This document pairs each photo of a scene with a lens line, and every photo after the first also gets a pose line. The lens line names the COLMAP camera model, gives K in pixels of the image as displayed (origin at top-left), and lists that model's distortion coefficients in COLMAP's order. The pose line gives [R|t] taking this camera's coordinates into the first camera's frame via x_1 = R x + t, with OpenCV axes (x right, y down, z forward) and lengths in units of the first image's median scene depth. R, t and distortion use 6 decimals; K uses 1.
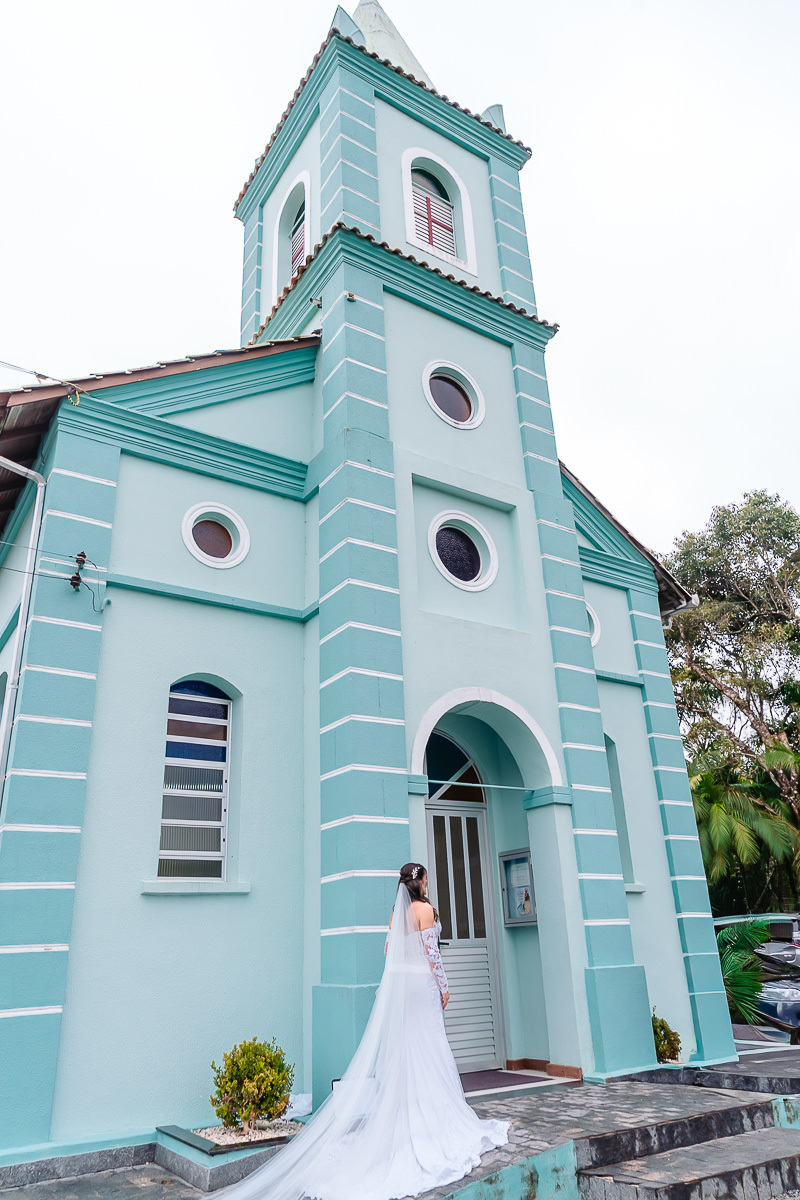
lens RADIAL K [[838.3, 0, 420.1], [0, 838.3, 628.3], [0, 0, 1]] dist [-0.013943, 0.009916]
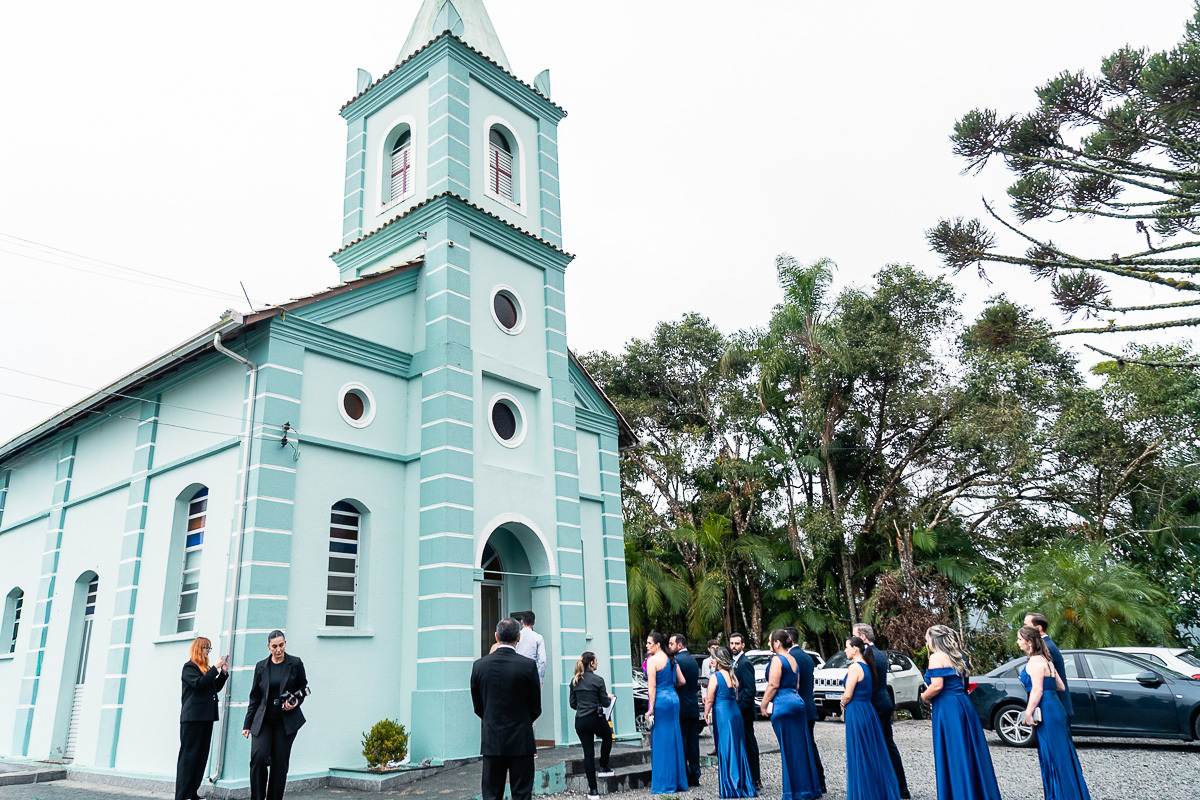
lens RADIAL K [[838.3, 0, 594.6], [0, 838.3, 396.0], [0, 0, 1]] dist [-0.013943, 0.009916]
pose [[0.955805, 0.101182, 0.276041, -0.214330], [-0.110327, 0.993737, 0.017759, -0.172048], [-0.272516, -0.047429, 0.960982, -0.504652]]
